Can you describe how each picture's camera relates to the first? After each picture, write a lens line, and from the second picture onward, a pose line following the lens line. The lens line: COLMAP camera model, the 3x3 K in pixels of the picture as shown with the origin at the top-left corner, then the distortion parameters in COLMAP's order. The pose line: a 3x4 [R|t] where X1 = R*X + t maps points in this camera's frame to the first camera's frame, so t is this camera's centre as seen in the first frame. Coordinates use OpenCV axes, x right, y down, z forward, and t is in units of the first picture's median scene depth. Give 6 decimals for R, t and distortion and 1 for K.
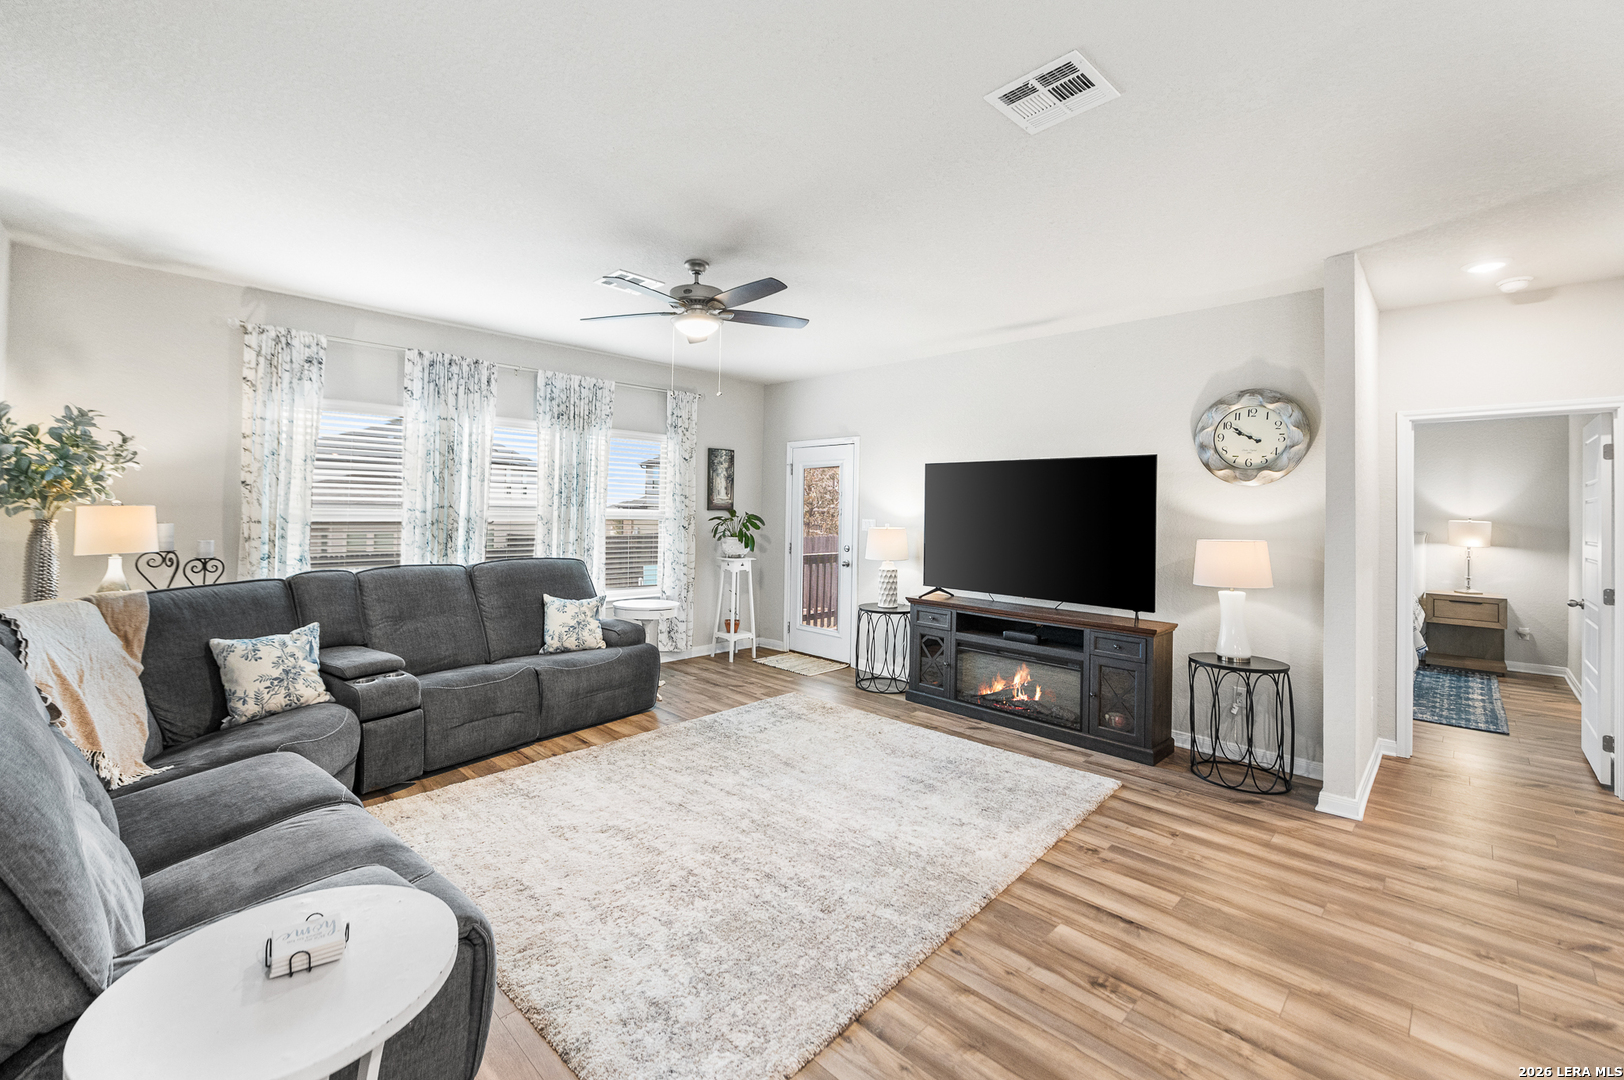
lens RADIAL K [[673.6, 0, 787.7], [0, 673.6, 498.2], [0, 0, 1]] dist [-0.010523, 0.000431]
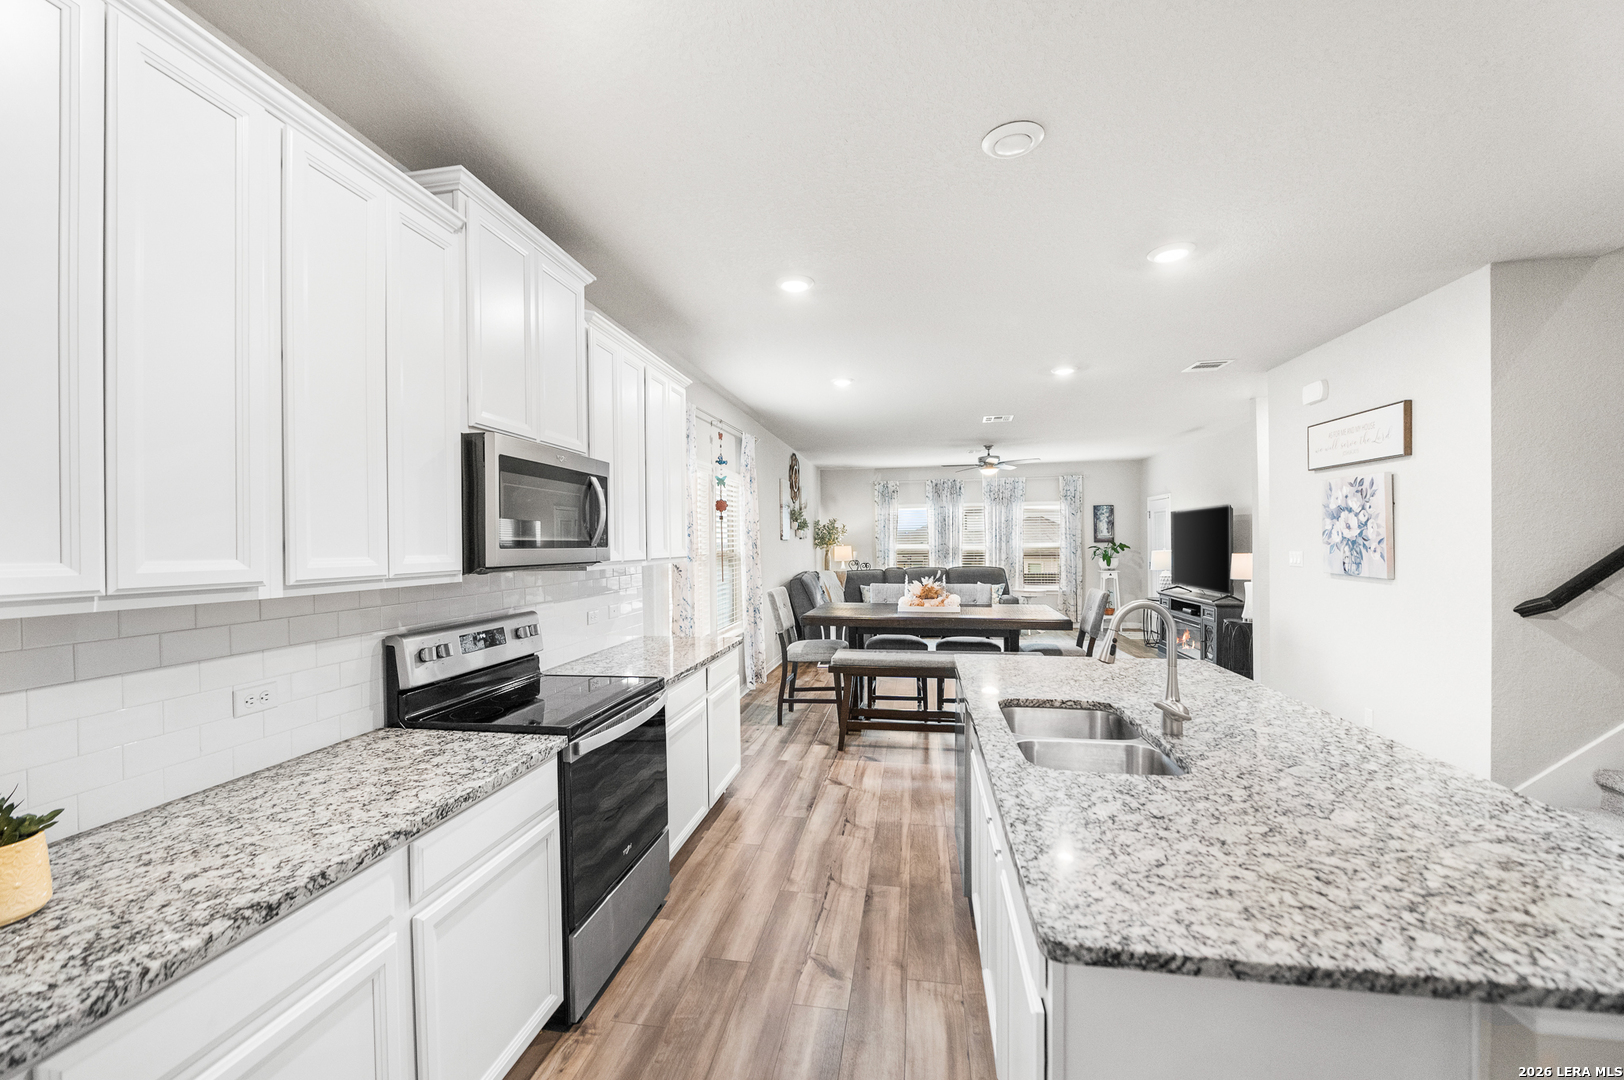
lens RADIAL K [[665.4, 0, 792.2], [0, 665.4, 545.7], [0, 0, 1]] dist [-0.000392, -0.000018]
pose [[0.570227, -0.020163, -0.821240, 1.483058], [0.034663, 0.999399, -0.000468, 0.001527], [0.820756, -0.028200, 0.570583, -1.038218]]
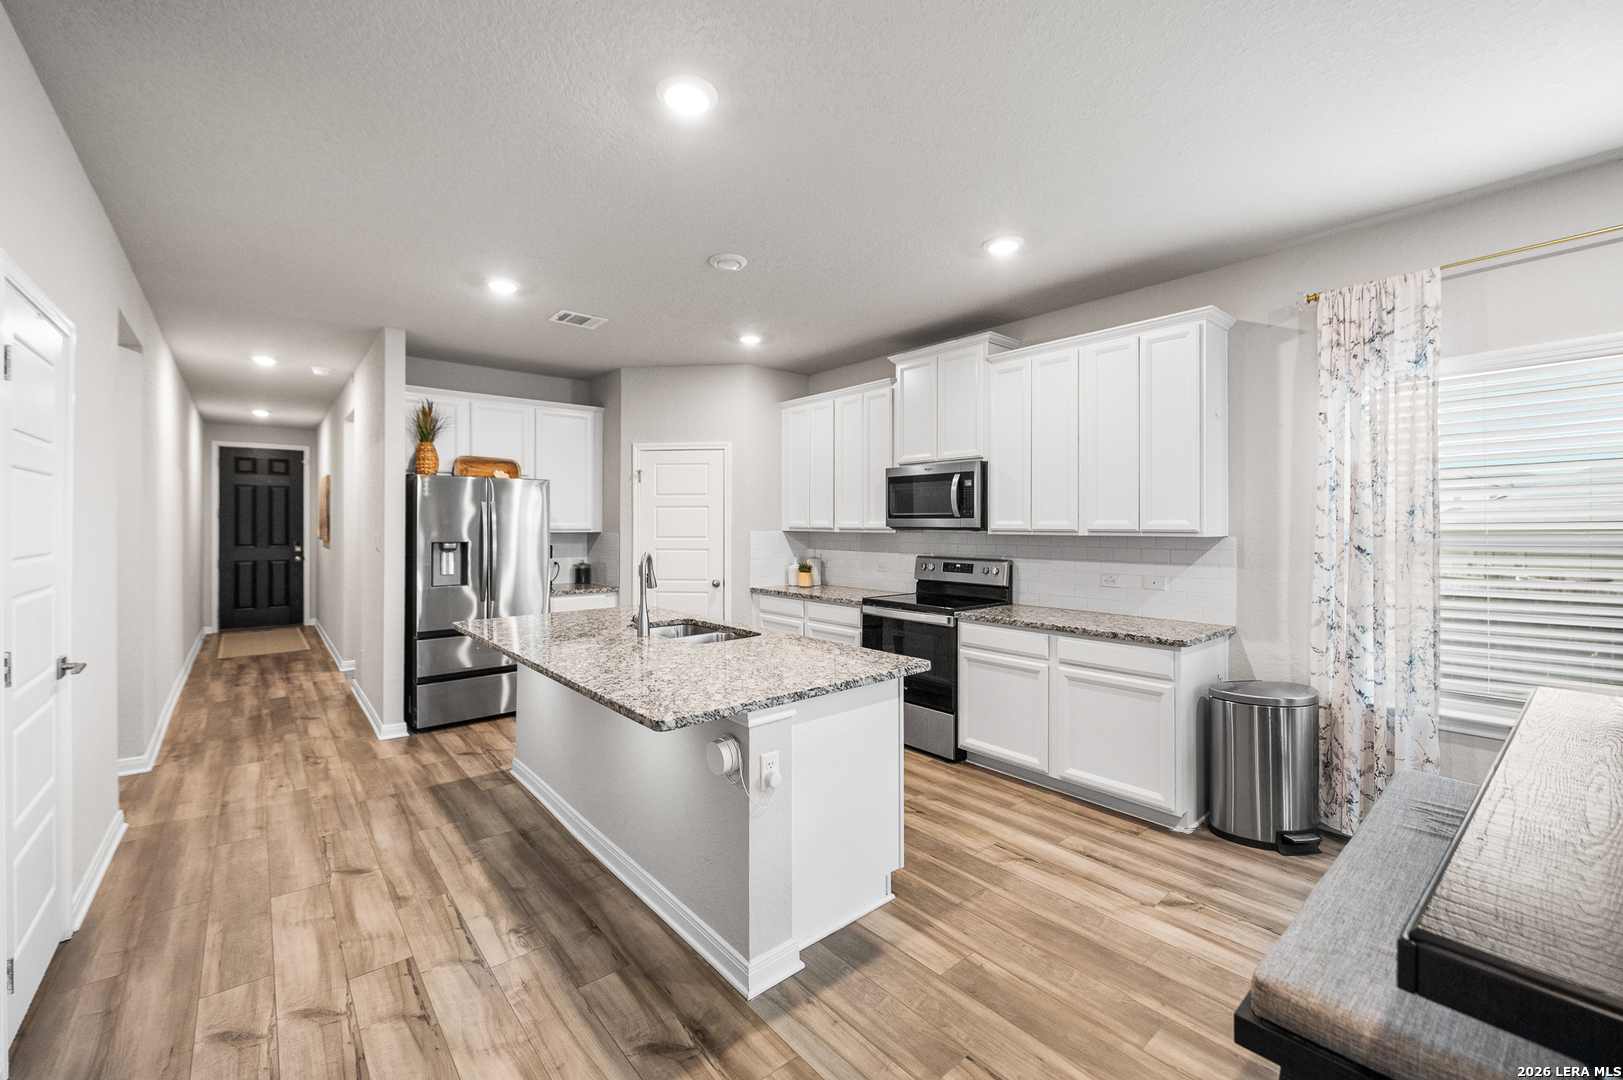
lens RADIAL K [[650.5, 0, 806.6], [0, 650.5, 520.2], [0, 0, 1]] dist [-0.001996, -0.000214]
pose [[-0.997459, -0.016837, 0.069229, 0.925104], [-0.018449, 0.999572, -0.022723, 0.028652], [-0.068817, -0.023943, -0.997342, 0.390031]]
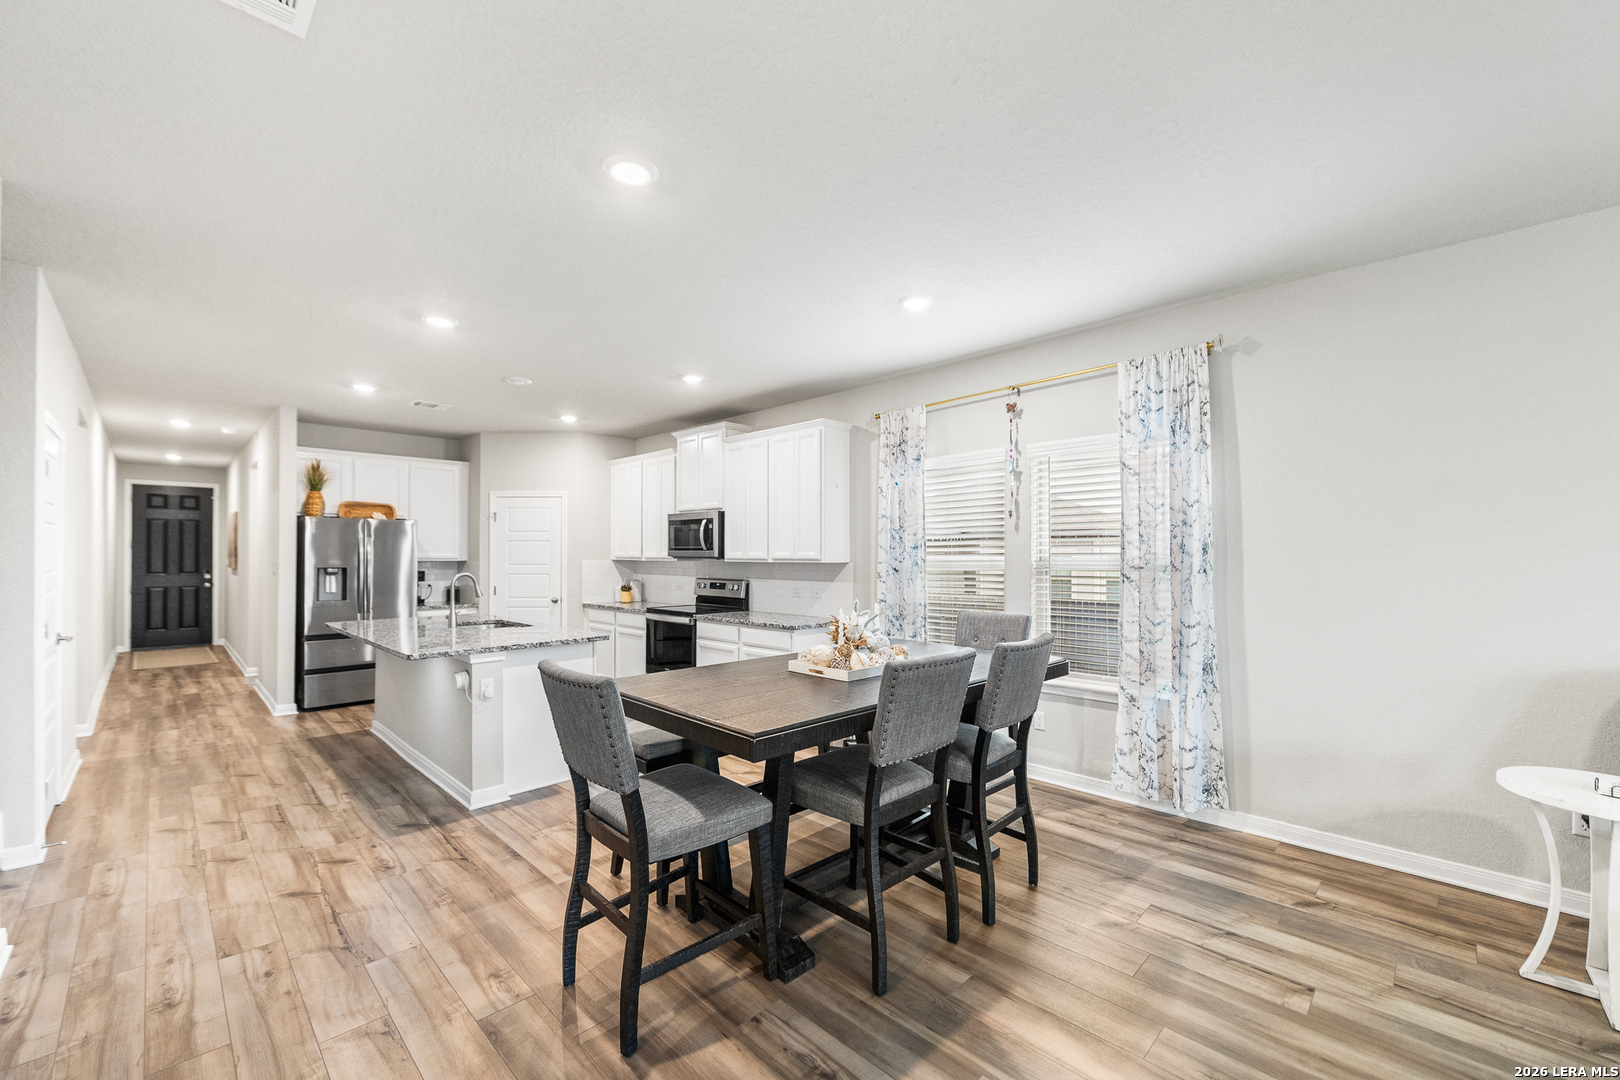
lens RADIAL K [[649.0, 0, 813.4], [0, 649.0, 548.6], [0, 0, 1]] dist [-0.002668, 0.000048]
pose [[-0.999635, -0.018630, -0.019571, 0.492974], [-0.018085, 0.999454, -0.027652, 0.029915], [0.020075, -0.027288, -0.999426, 0.876186]]
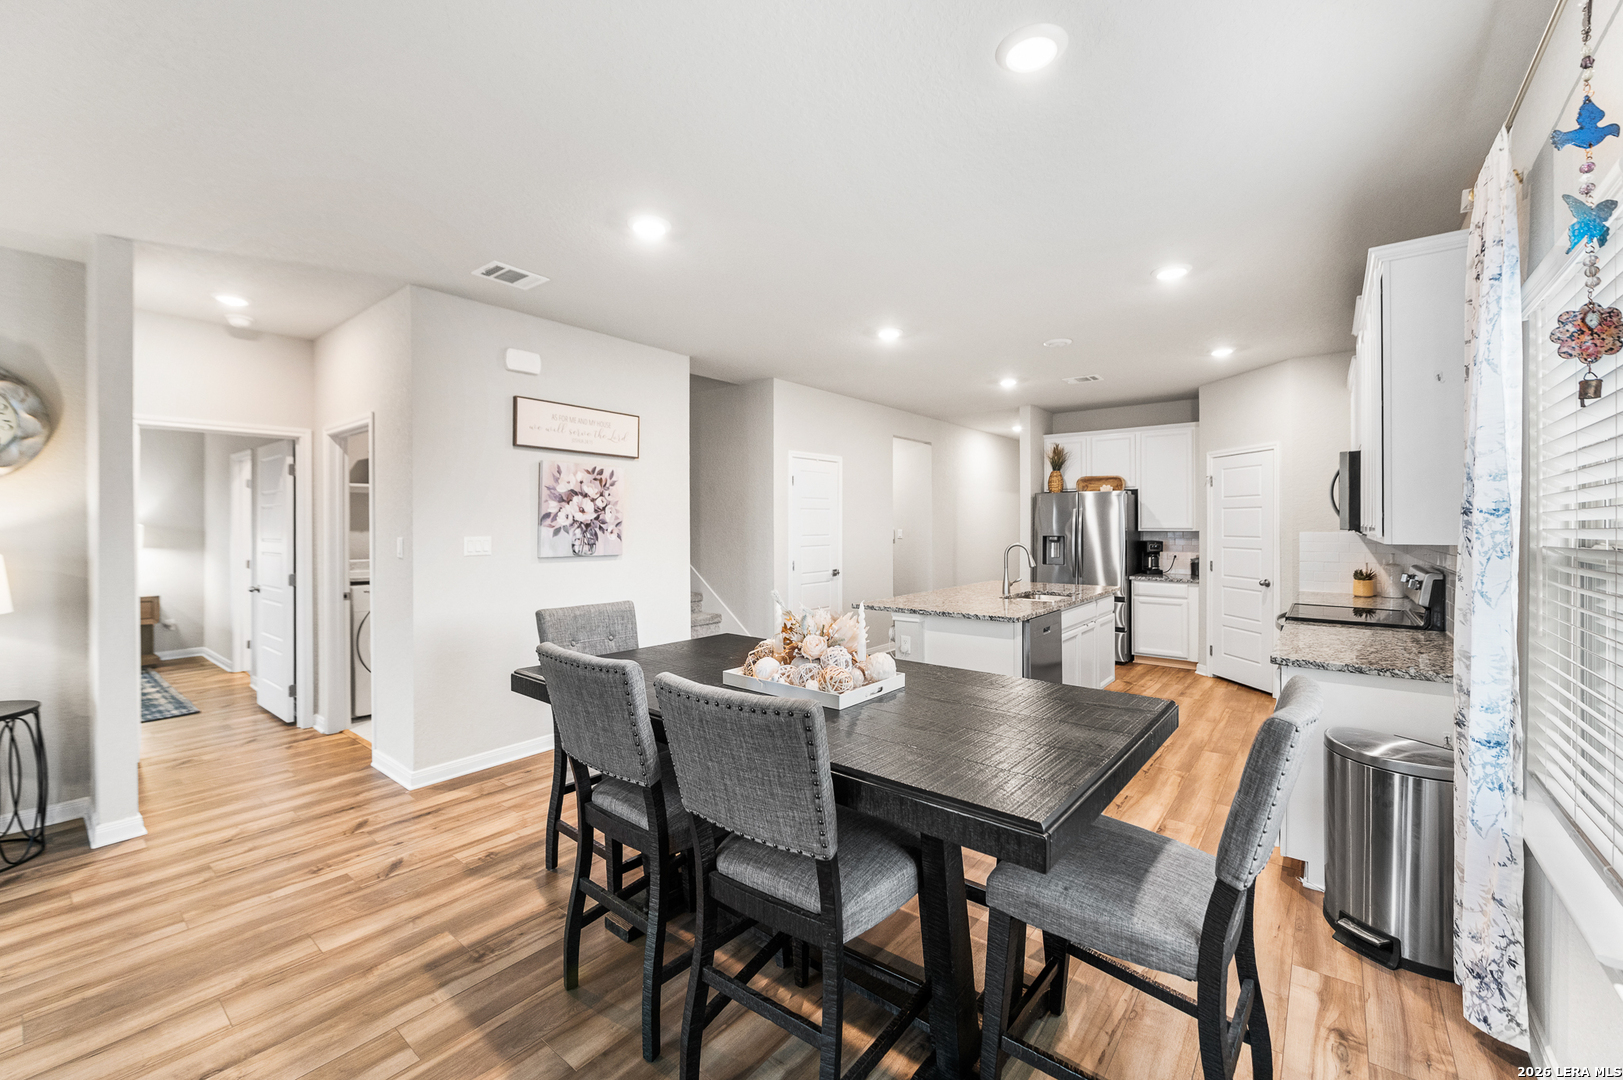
lens RADIAL K [[657.7, 0, 799.9], [0, 657.7, 524.4], [0, 0, 1]] dist [-0.008389, -0.000020]
pose [[-0.116057, -0.019250, 0.993056, -0.167094], [-0.017053, 0.999703, 0.017386, -0.000911], [-0.993096, -0.014917, -0.116351, 0.151304]]
